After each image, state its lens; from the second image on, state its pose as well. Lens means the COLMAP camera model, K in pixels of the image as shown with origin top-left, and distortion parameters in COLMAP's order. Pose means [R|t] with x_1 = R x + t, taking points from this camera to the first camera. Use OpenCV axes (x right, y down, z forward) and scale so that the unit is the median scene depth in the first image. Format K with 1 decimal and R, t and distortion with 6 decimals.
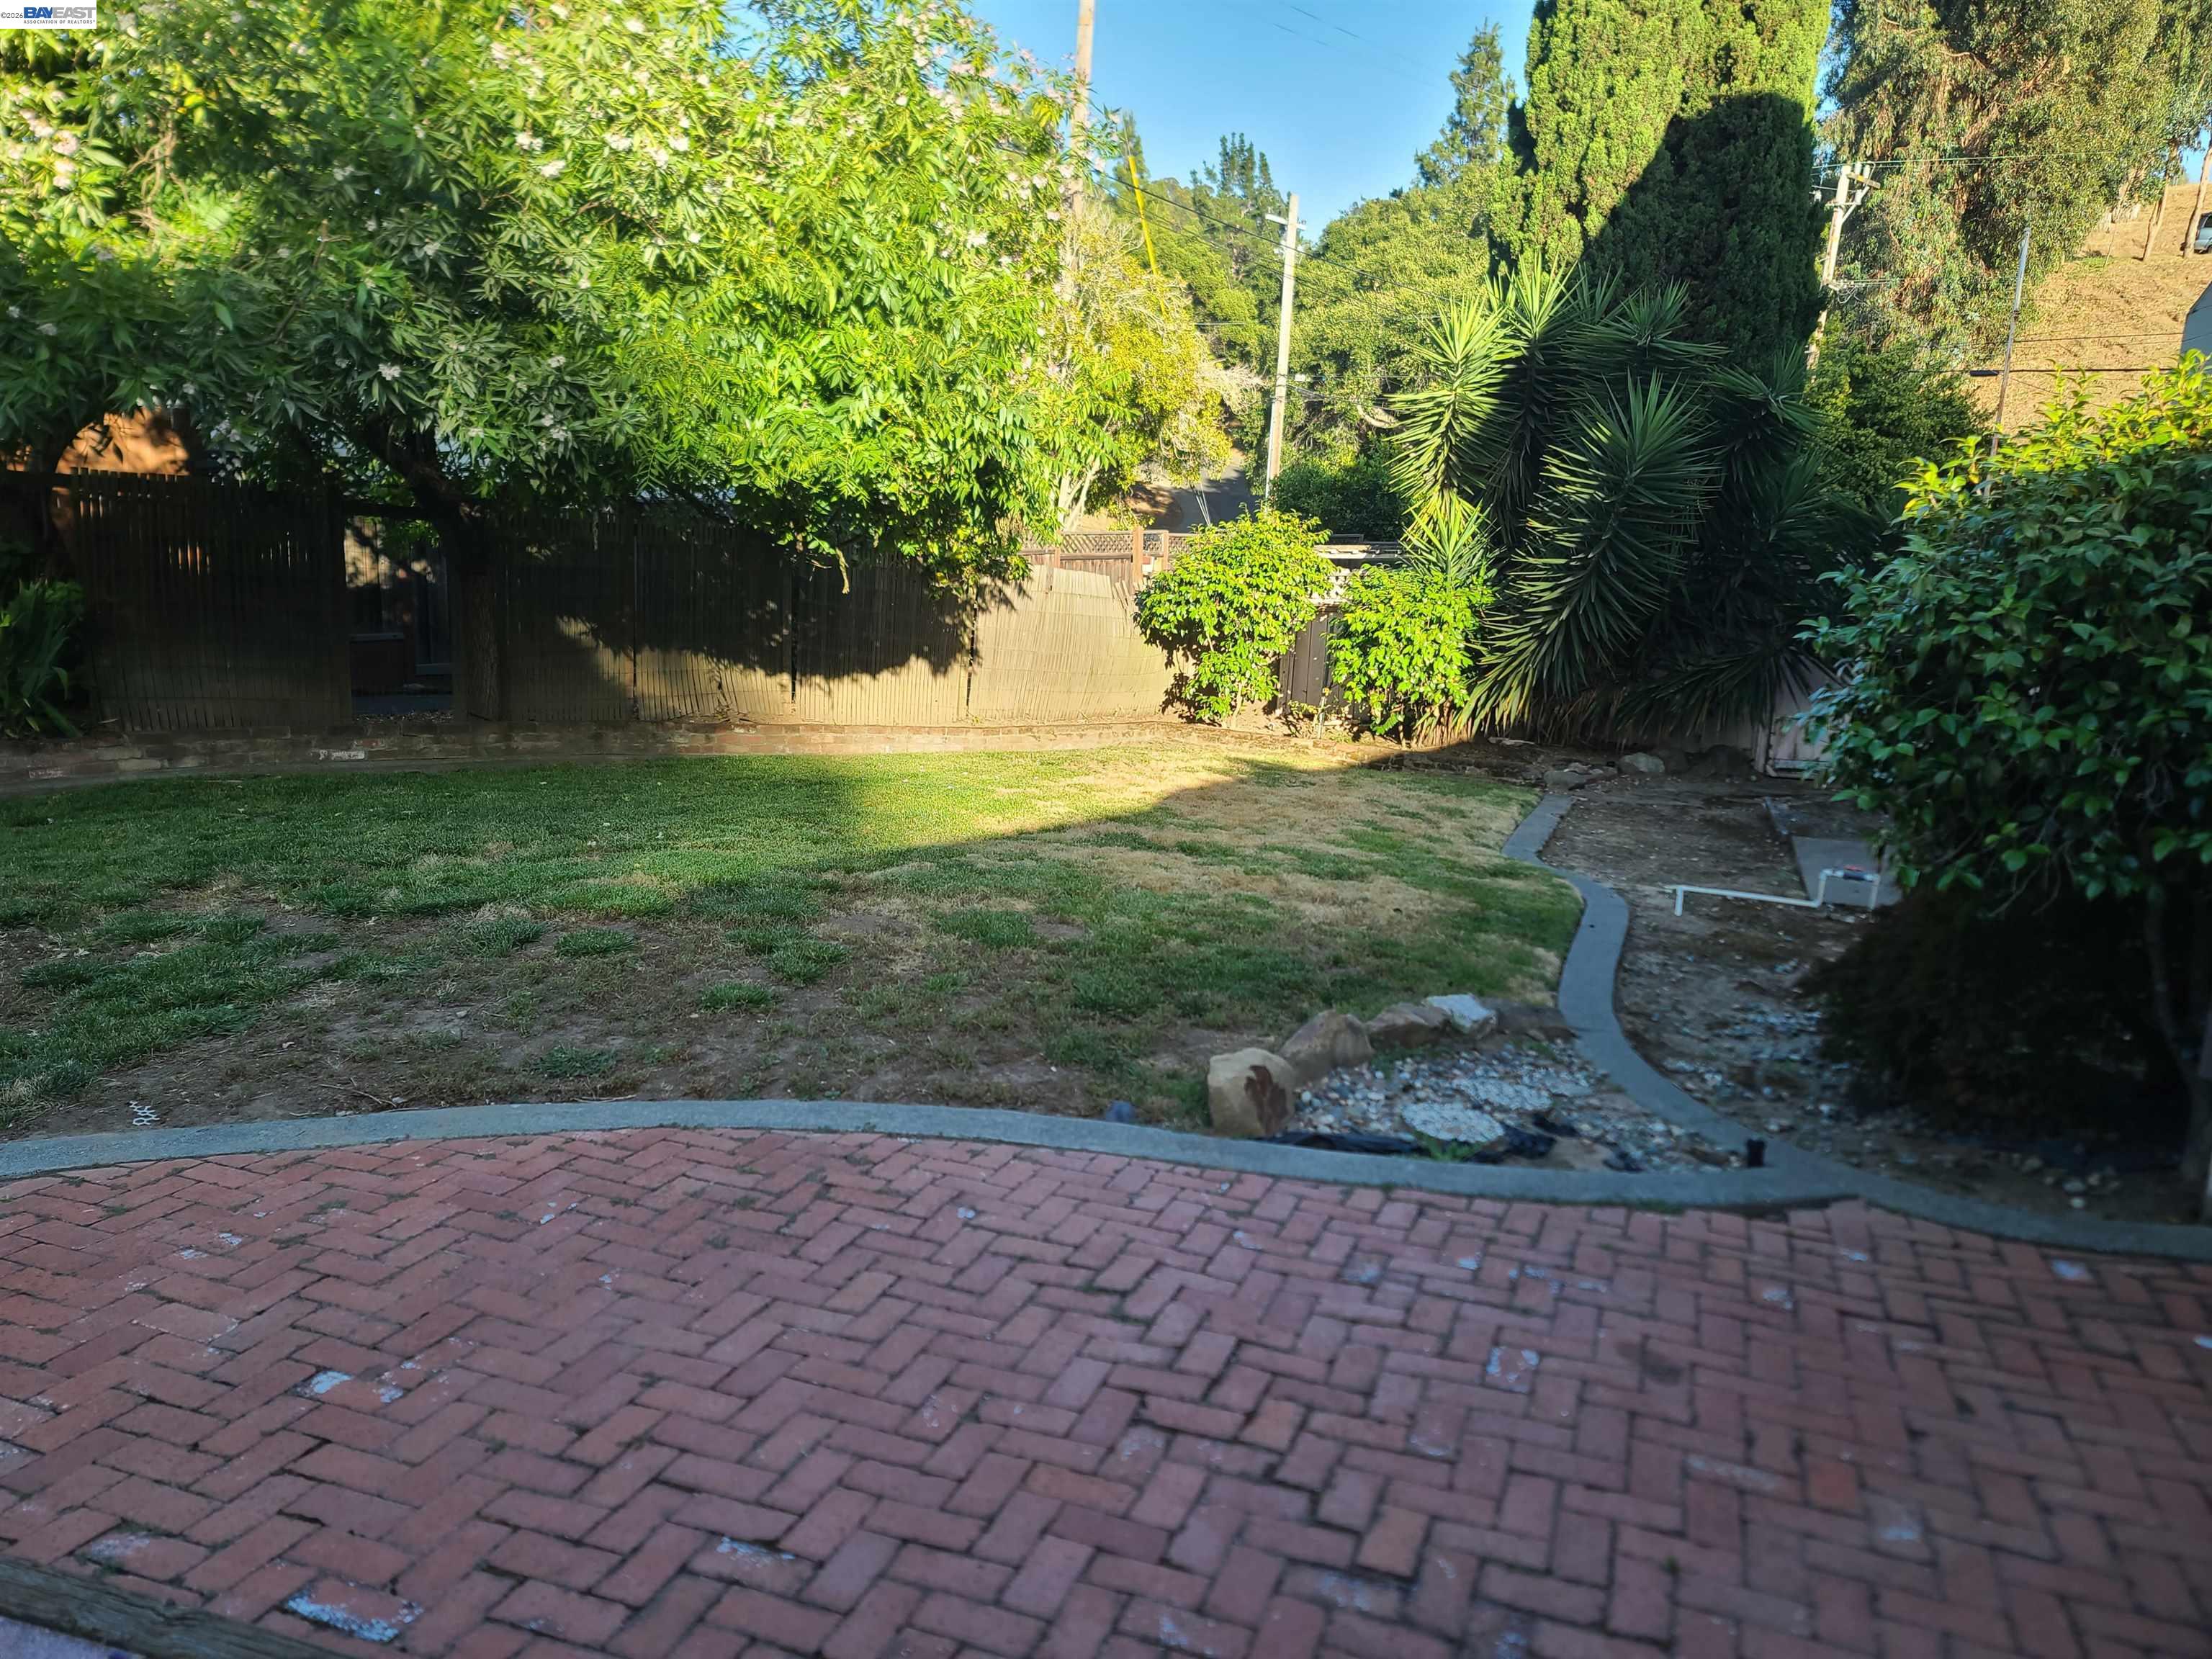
lens RADIAL K [[1601.0, 0, 1109.0], [0, 1601.0, 858.3], [0, 0, 1]] dist [0.059102, 0.001355]
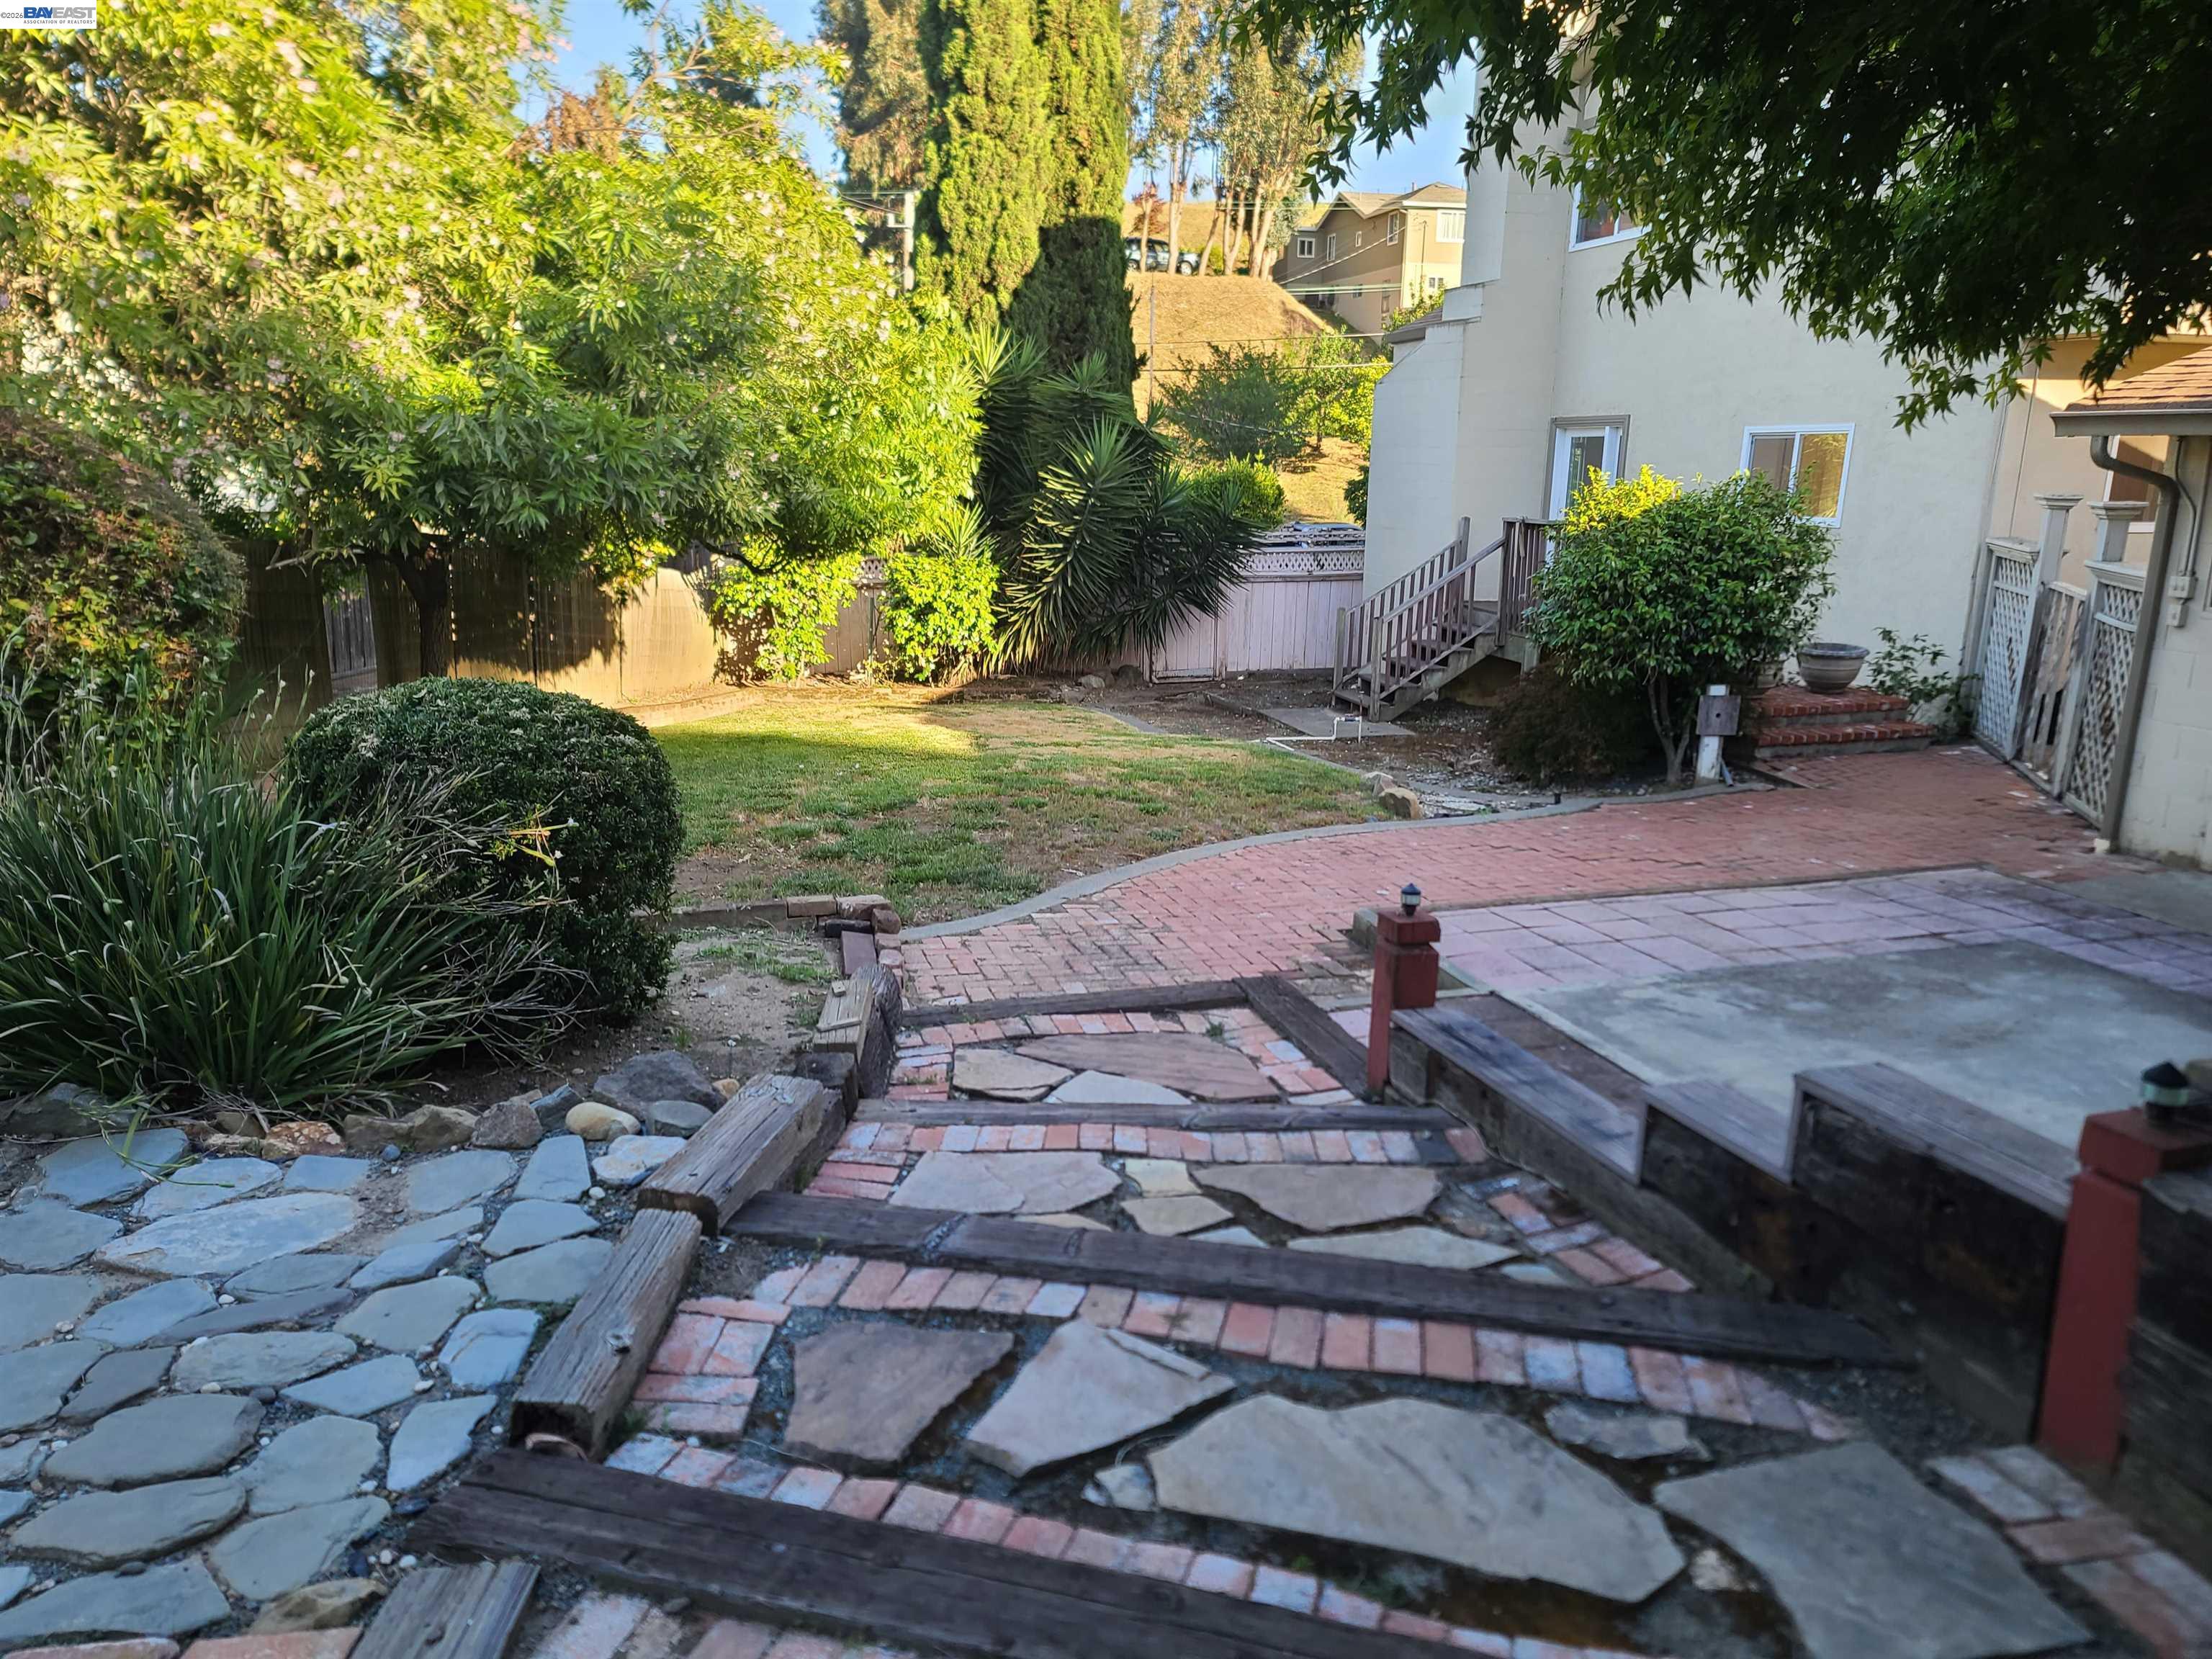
lens RADIAL K [[1606.0, 0, 1120.0], [0, 1606.0, 844.6], [0, 0, 1]] dist [0.095913, -0.097178]
pose [[0.823833, -0.154269, 0.545436, -0.452795], [0.146830, 0.987488, 0.057524, 0.004477], [-0.547486, 0.032697, 0.836176, -0.200425]]
